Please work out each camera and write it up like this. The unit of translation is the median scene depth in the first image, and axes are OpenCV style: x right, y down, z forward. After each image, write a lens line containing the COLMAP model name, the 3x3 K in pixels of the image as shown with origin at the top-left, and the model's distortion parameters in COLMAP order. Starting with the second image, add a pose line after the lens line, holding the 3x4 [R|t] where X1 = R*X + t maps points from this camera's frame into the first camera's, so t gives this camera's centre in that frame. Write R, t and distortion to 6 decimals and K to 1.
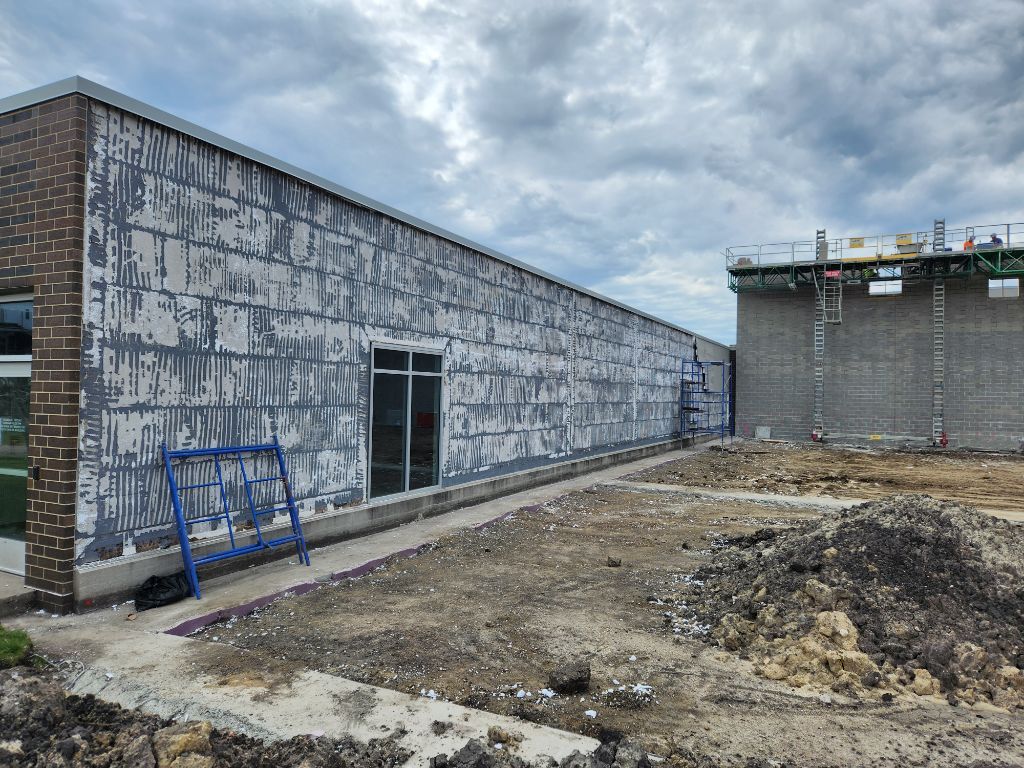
lens RADIAL K [[680.1, 0, 518.1], [0, 680.1, 378.5], [0, 0, 1]] dist [0.073973, -0.071657]
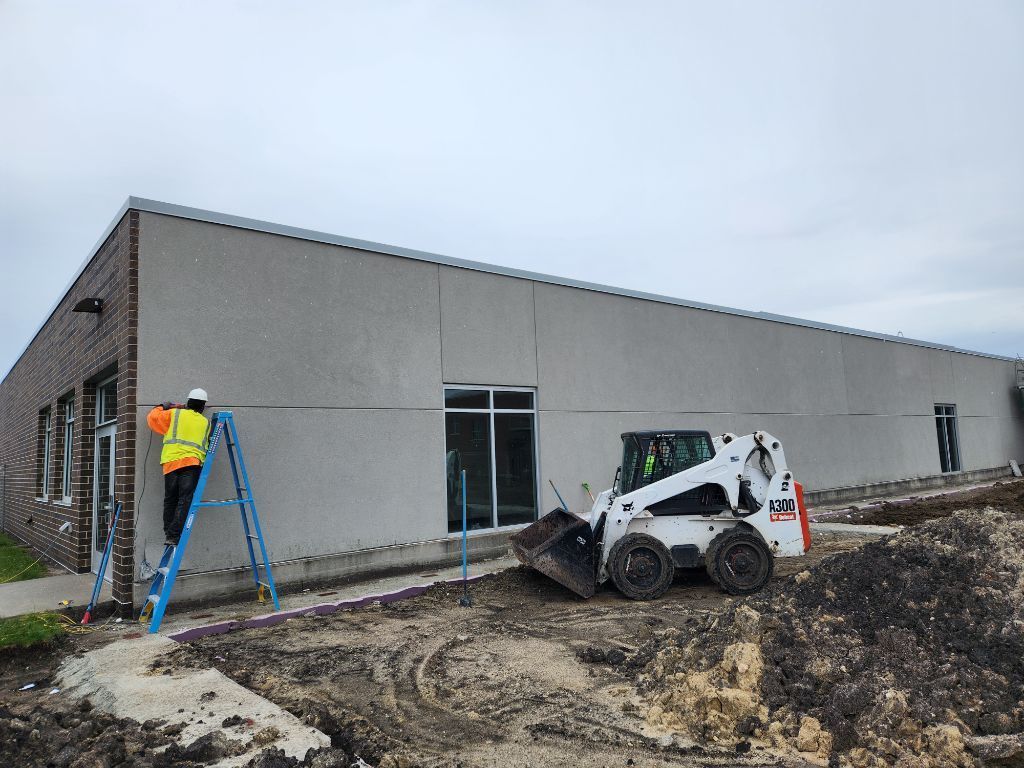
lens RADIAL K [[680.1, 0, 518.1], [0, 680.1, 378.5], [0, 0, 1]] dist [0.073973, -0.071657]
pose [[0.916680, -0.099967, -0.386917, 0.425256], [0.067872, 0.993086, -0.095780, 0.067033], [0.393816, 0.061539, 0.917127, 0.099725]]
